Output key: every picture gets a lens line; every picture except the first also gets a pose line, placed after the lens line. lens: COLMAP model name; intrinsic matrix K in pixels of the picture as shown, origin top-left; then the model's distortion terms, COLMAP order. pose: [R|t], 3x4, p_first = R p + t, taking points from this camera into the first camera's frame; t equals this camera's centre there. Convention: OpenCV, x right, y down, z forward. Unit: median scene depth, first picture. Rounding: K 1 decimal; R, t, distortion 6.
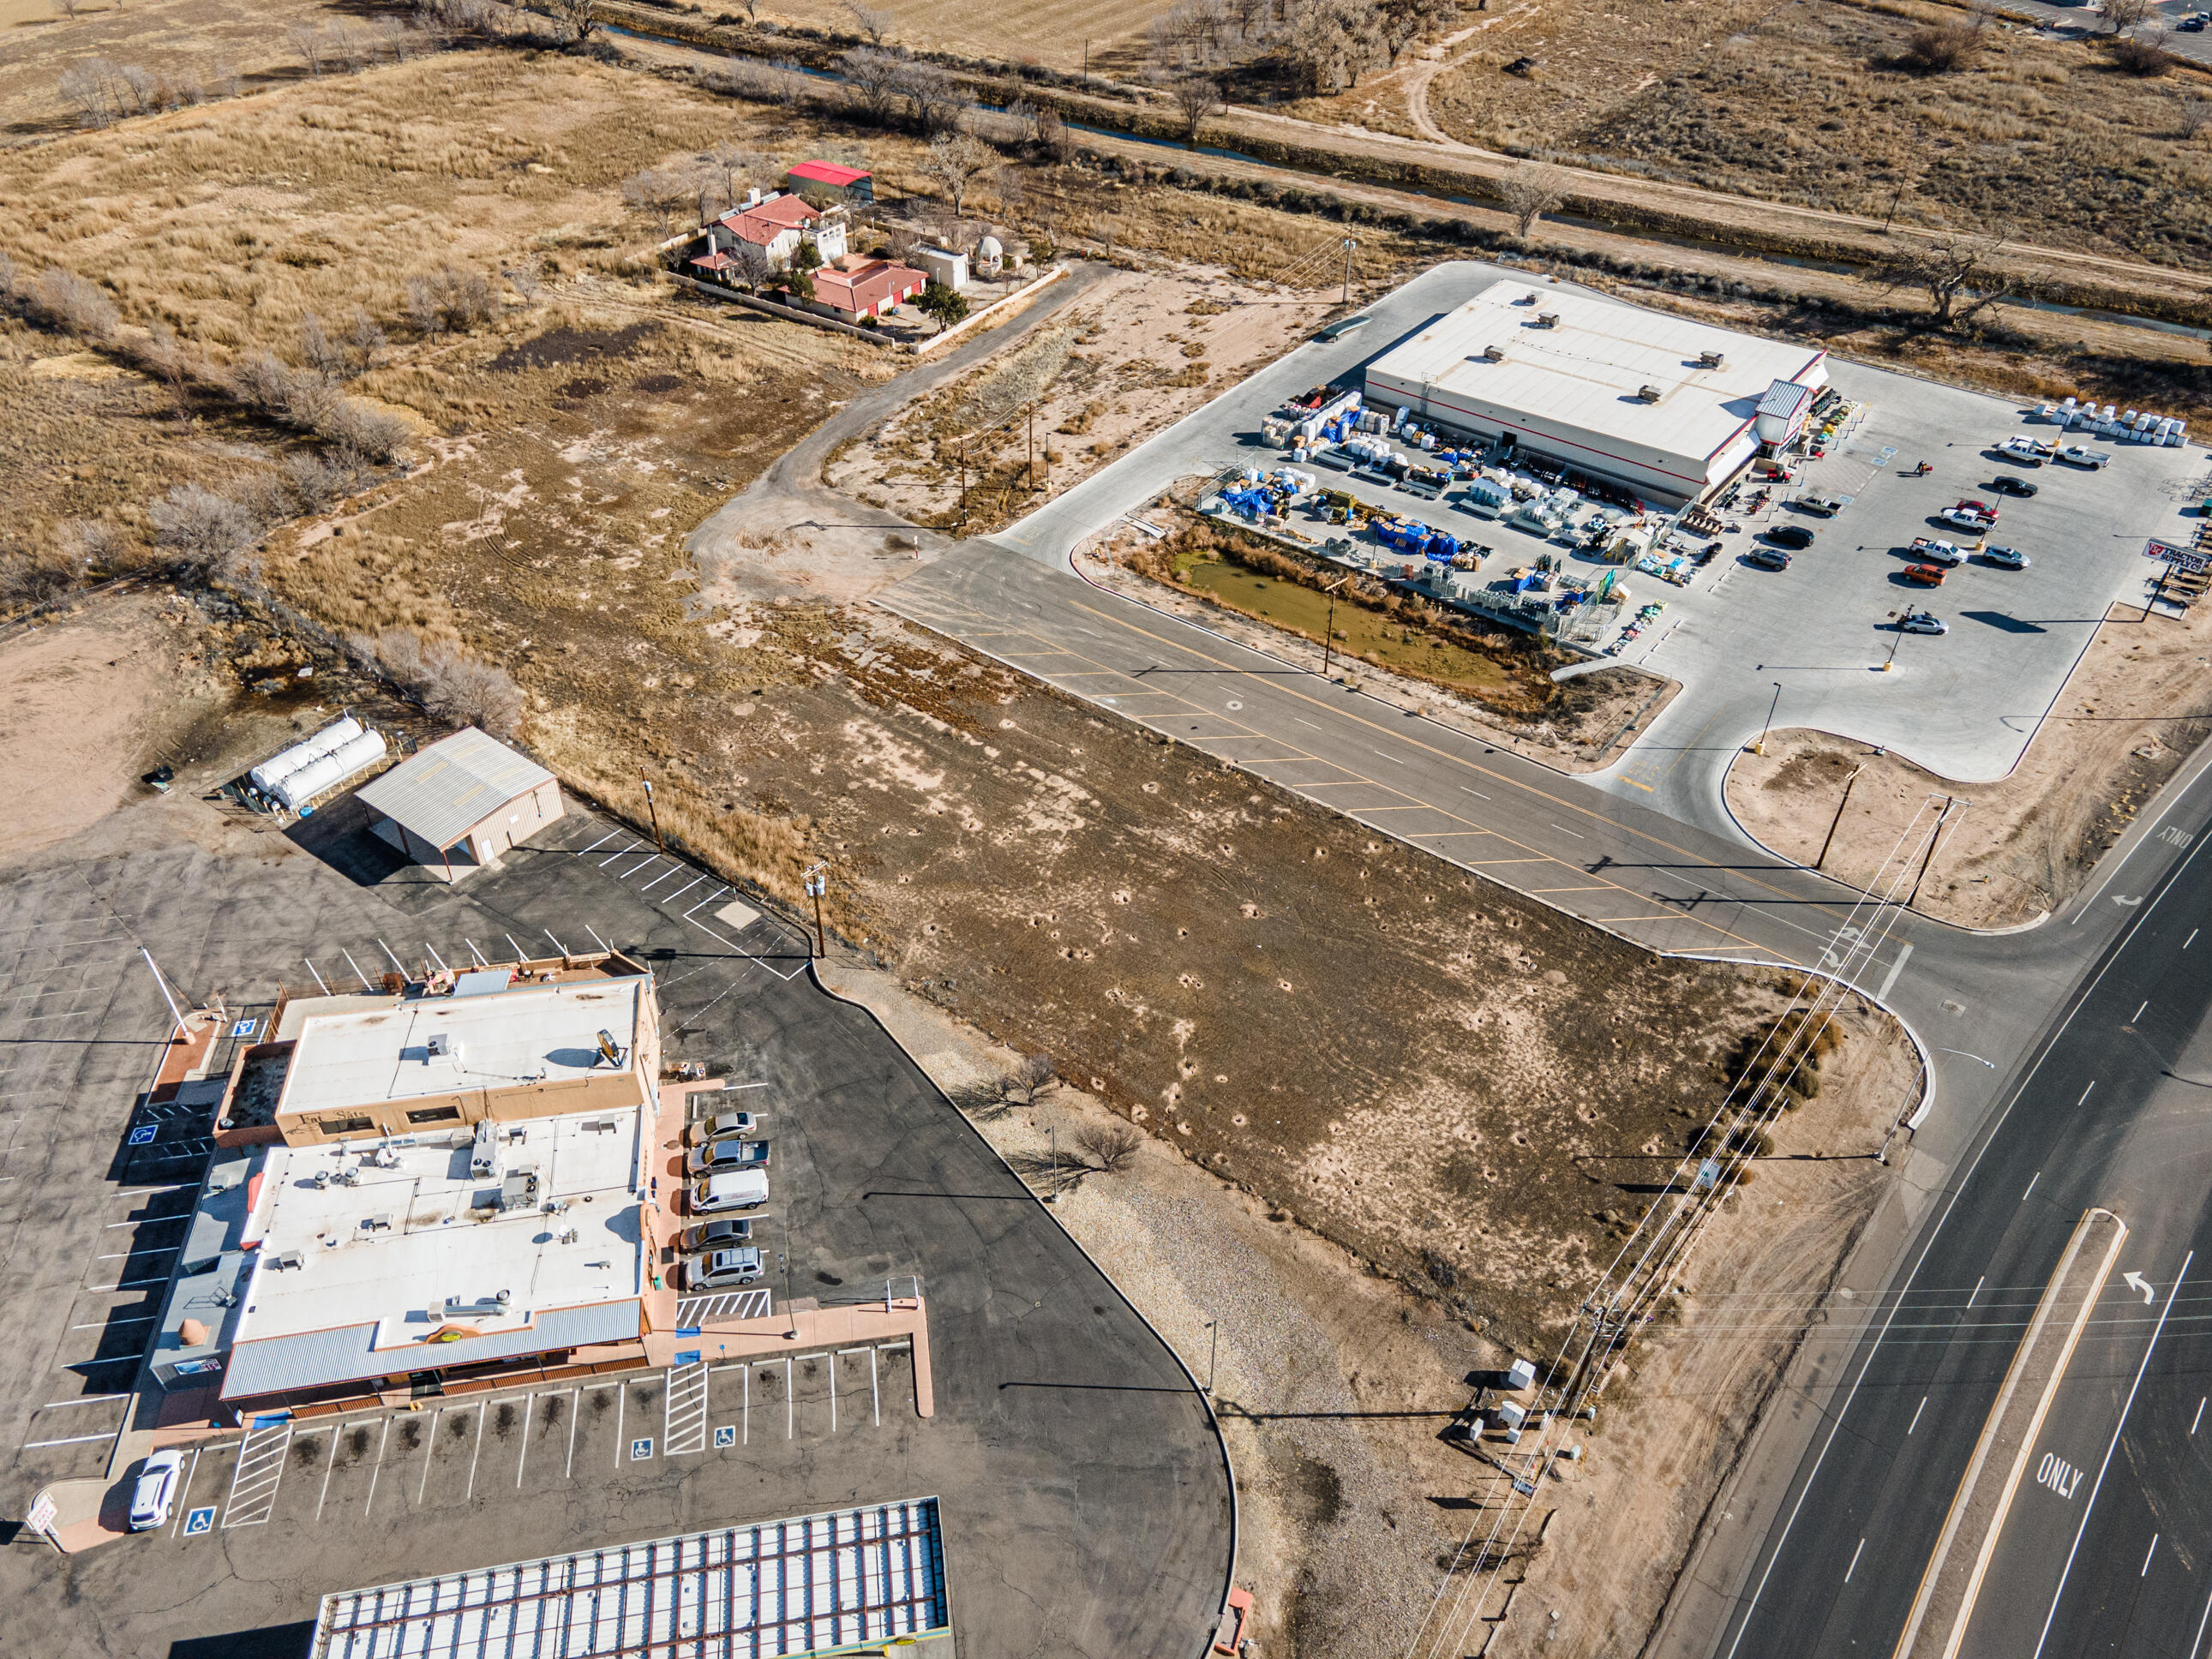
lens RADIAL K [[1602.0, 0, 1088.2], [0, 1602.0, 832.3], [0, 0, 1]] dist [0.019555, 0.054607]
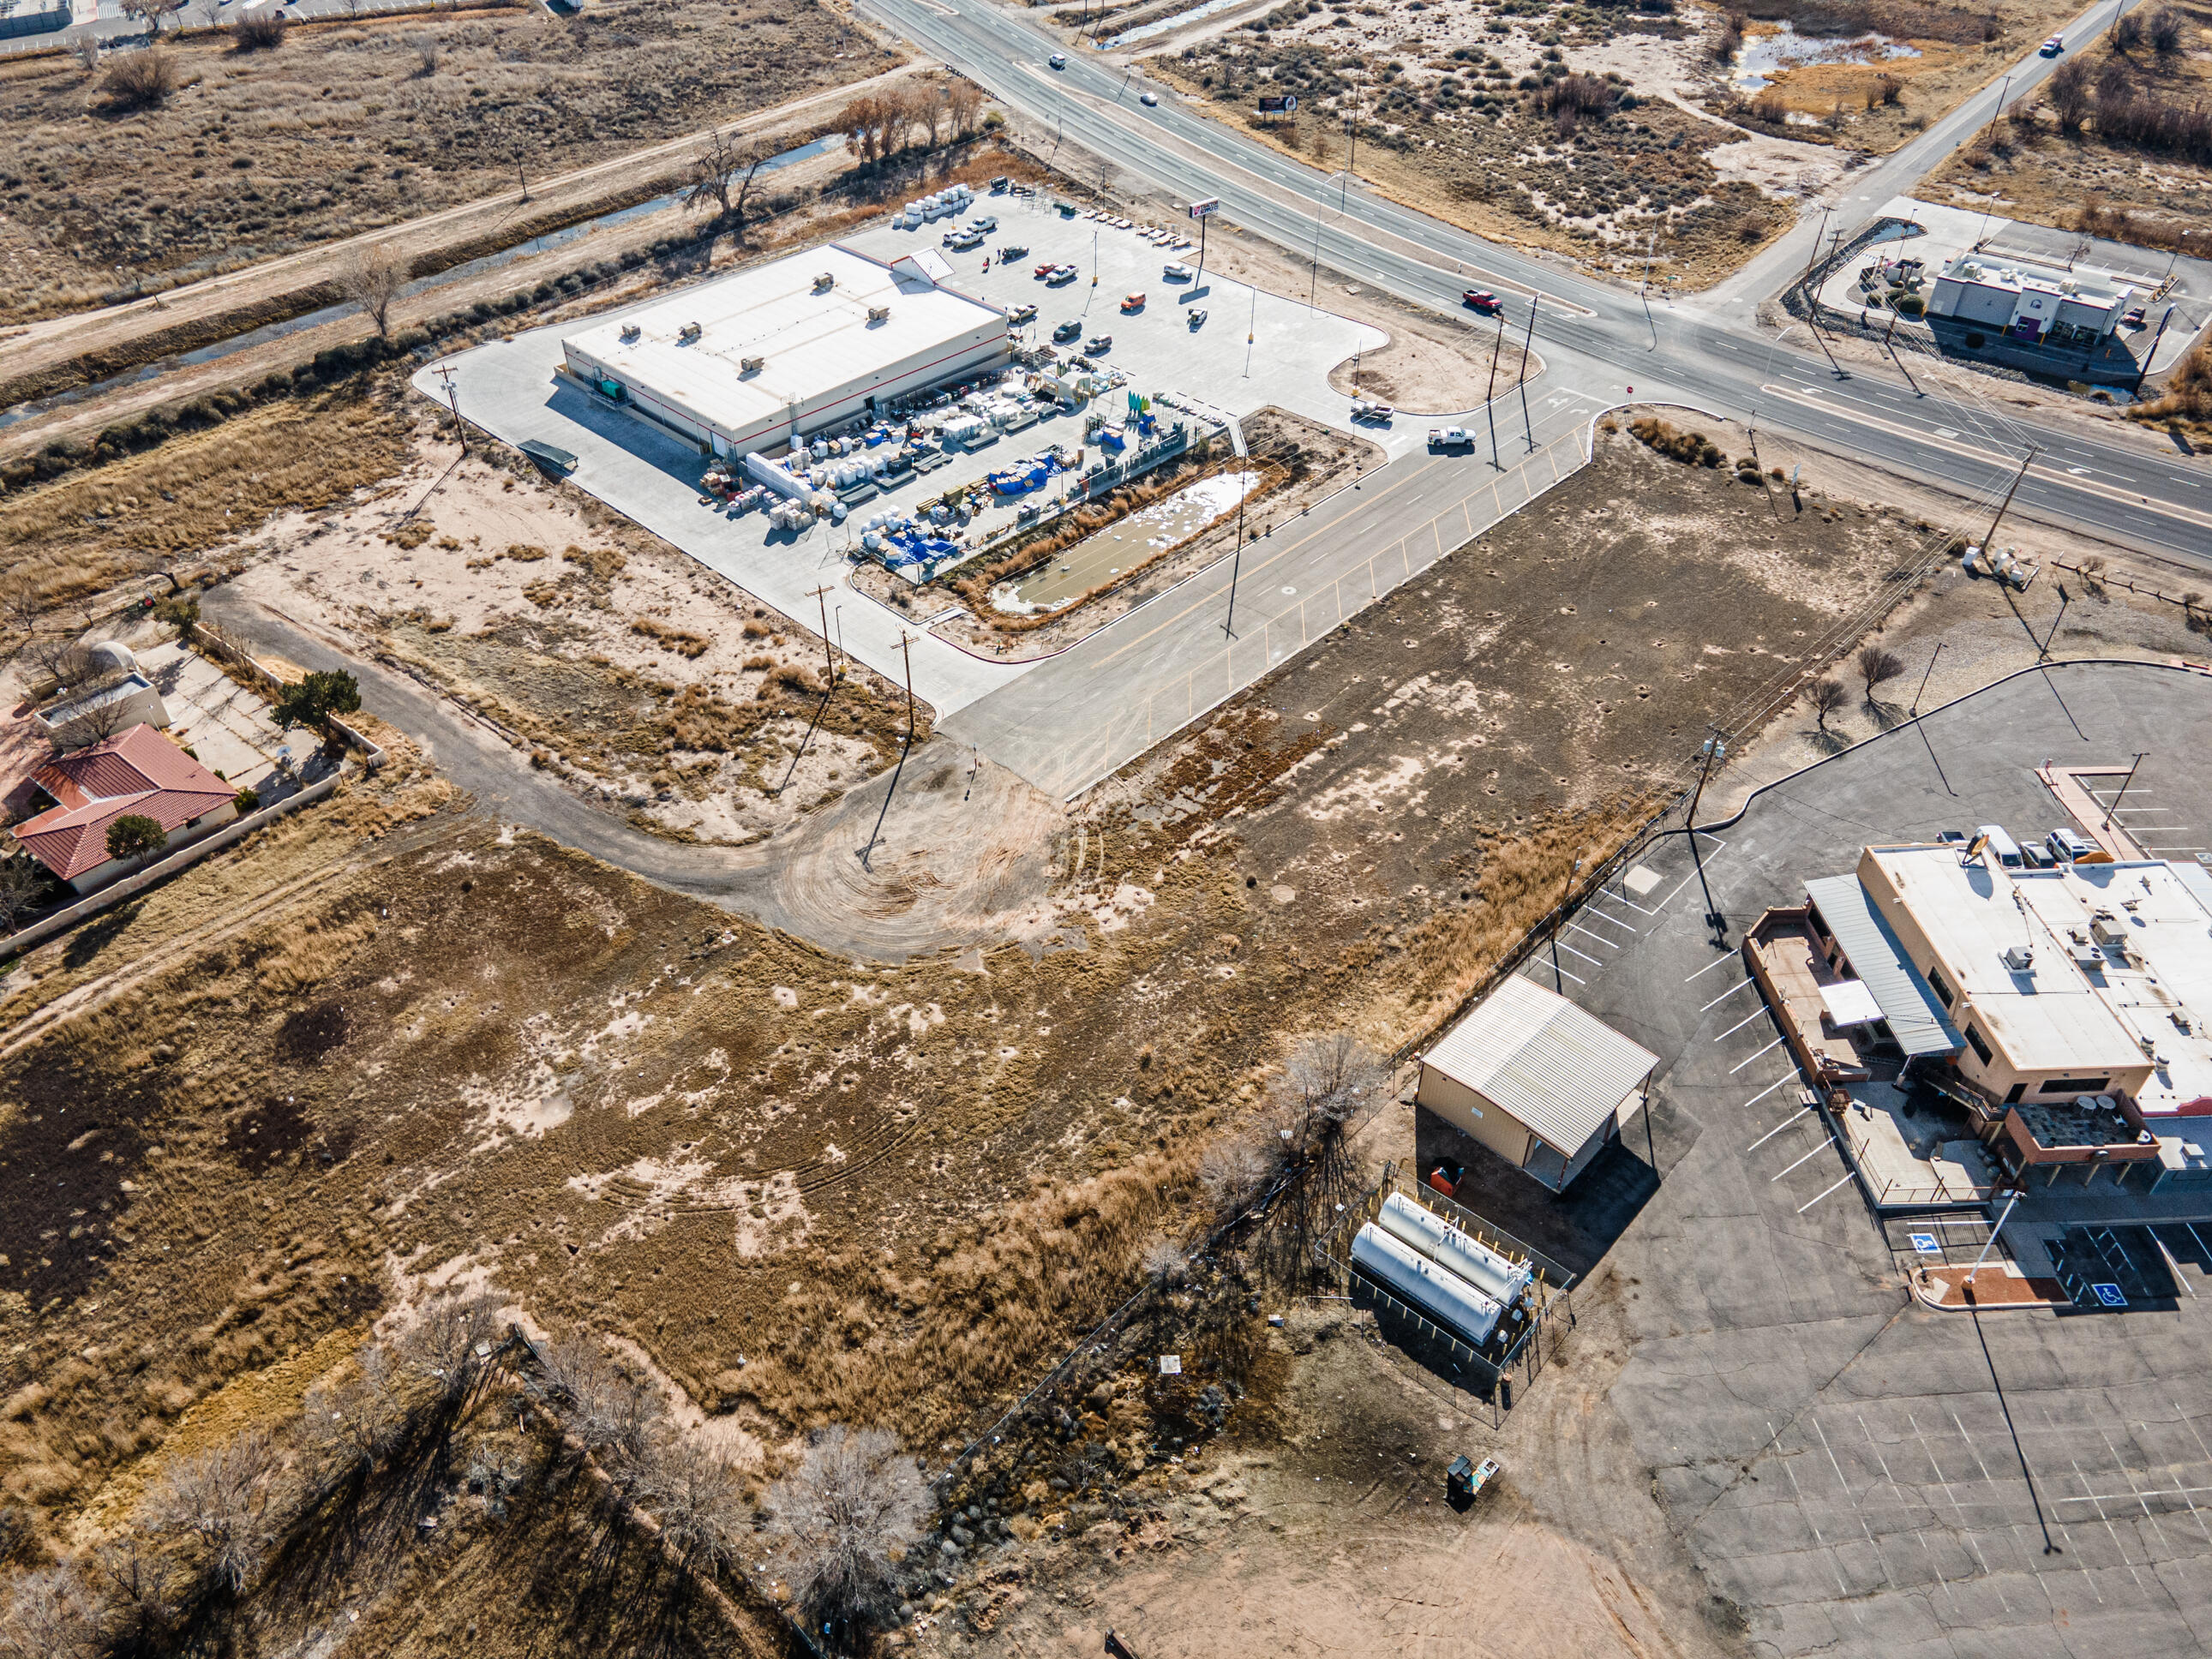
lens RADIAL K [[1602.0, 0, 1088.2], [0, 1602.0, 832.3], [0, 0, 1]] dist [0.019555, 0.054607]
pose [[0.105617, -0.640426, 0.760723, -0.746407], [0.643558, 0.627212, 0.438678, -0.471390], [-0.758075, 0.443237, 0.478396, 0.565270]]
